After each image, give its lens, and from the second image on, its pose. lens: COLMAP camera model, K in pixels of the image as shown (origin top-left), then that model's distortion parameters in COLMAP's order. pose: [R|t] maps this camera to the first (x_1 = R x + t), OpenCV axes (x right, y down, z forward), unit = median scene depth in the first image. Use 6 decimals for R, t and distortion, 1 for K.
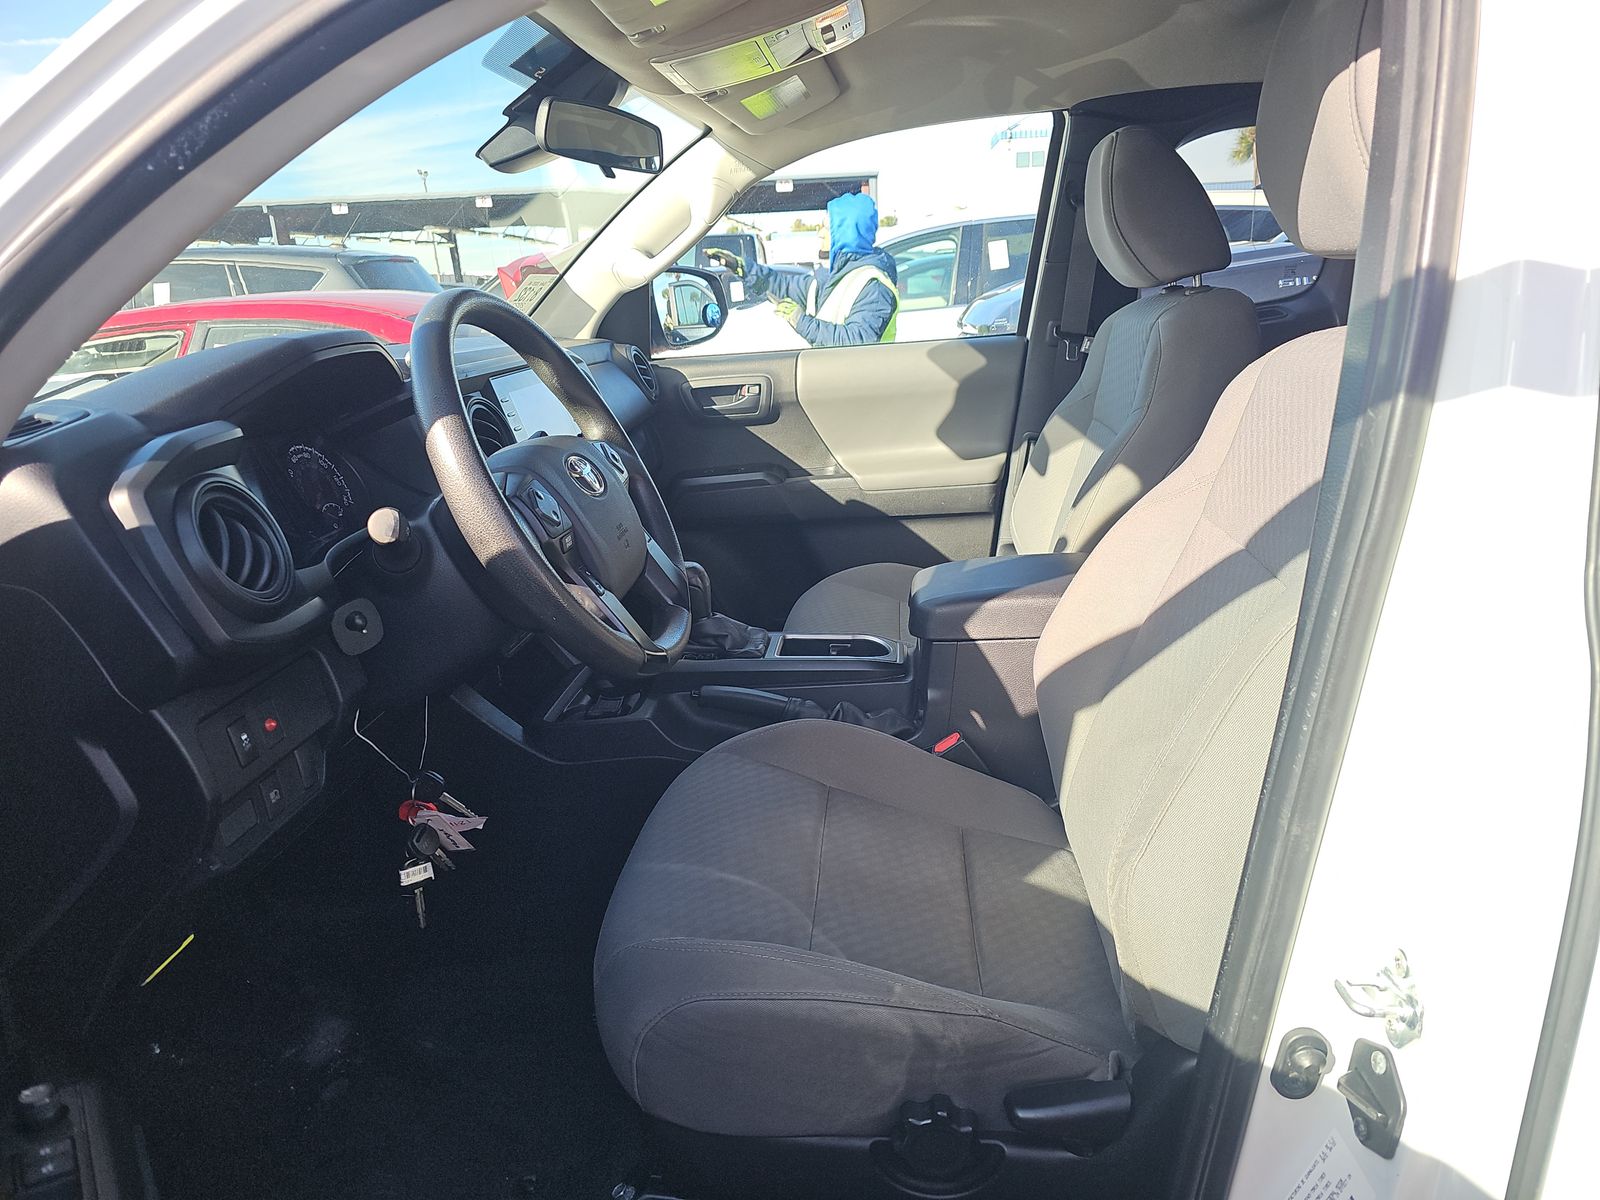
lens RADIAL K [[1048.5, 0, 806.1], [0, 1048.5, 603.4], [0, 0, 1]] dist [0.010374, -0.017251]
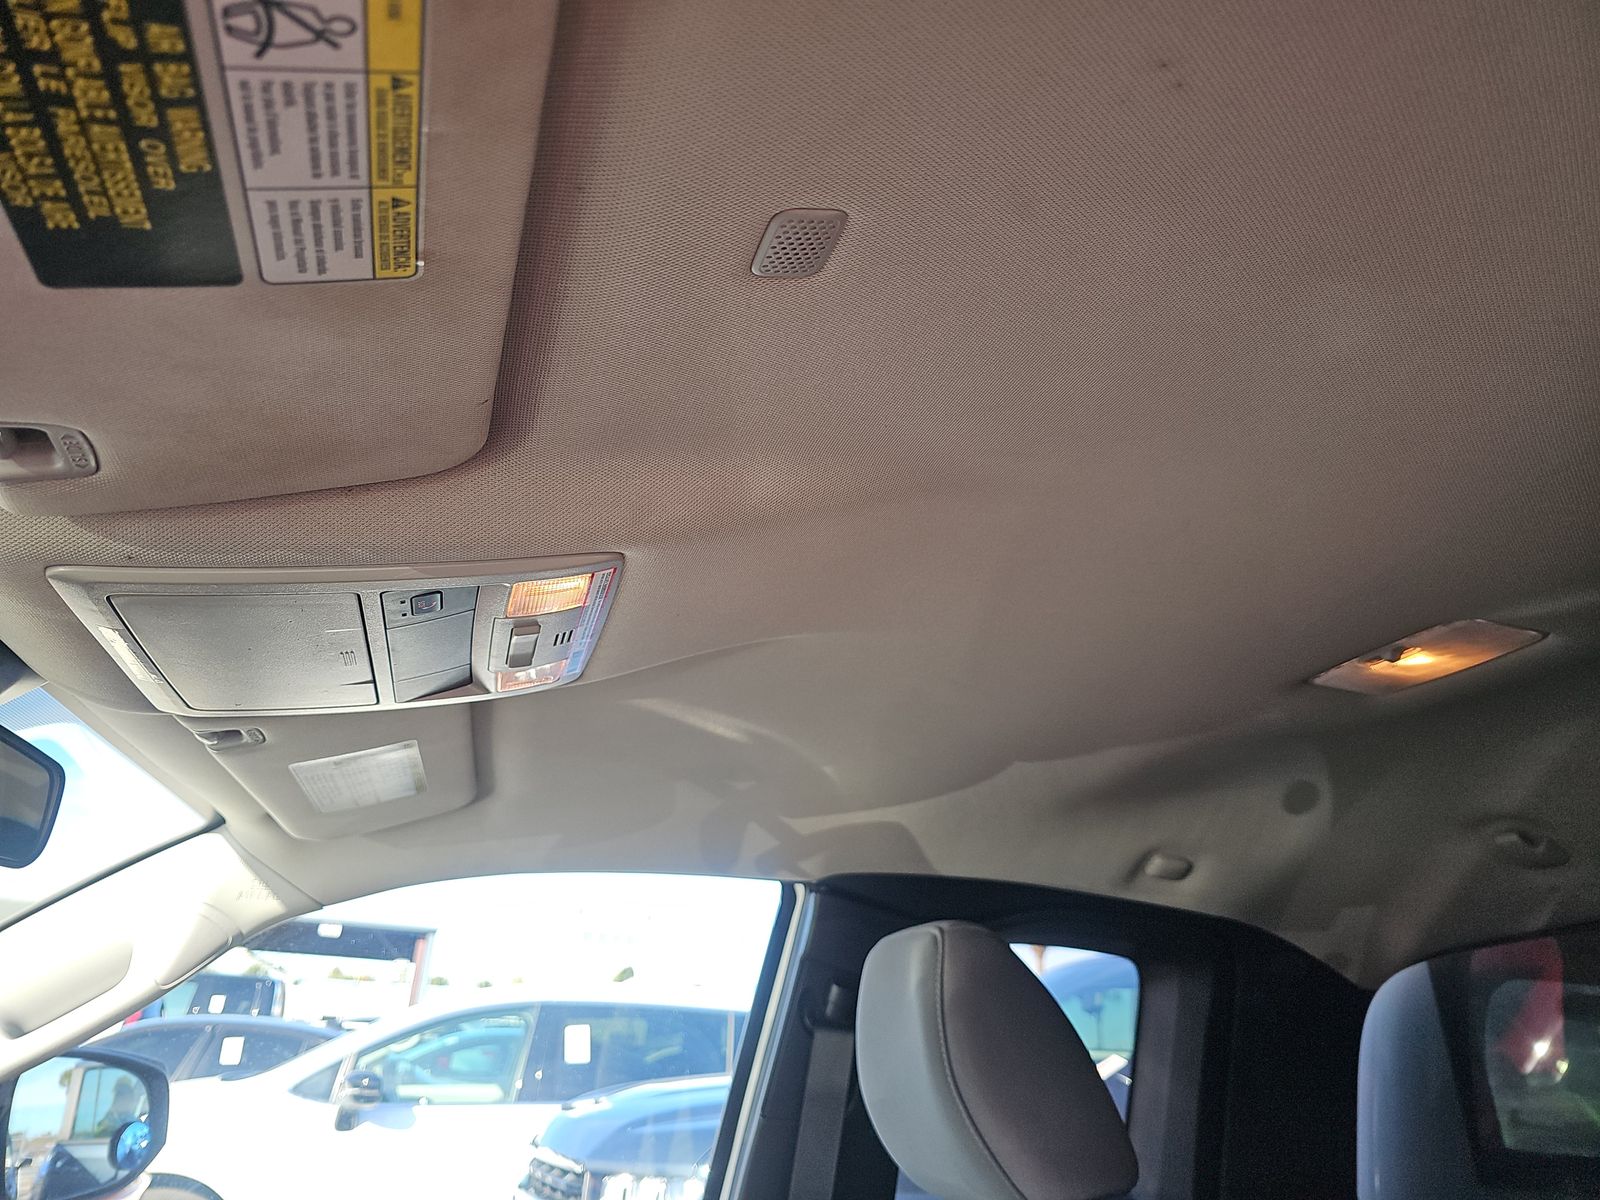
lens RADIAL K [[1048.5, 0, 800.0], [0, 1048.5, 599.6], [0, 0, 1]] dist [0.010374, -0.017251]
pose [[0.918913, 0.237947, 0.314612, -0.011457], [0.024949, 0.760918, -0.648368, -0.164497], [-0.393671, 0.603643, 0.693281, 0.407196]]
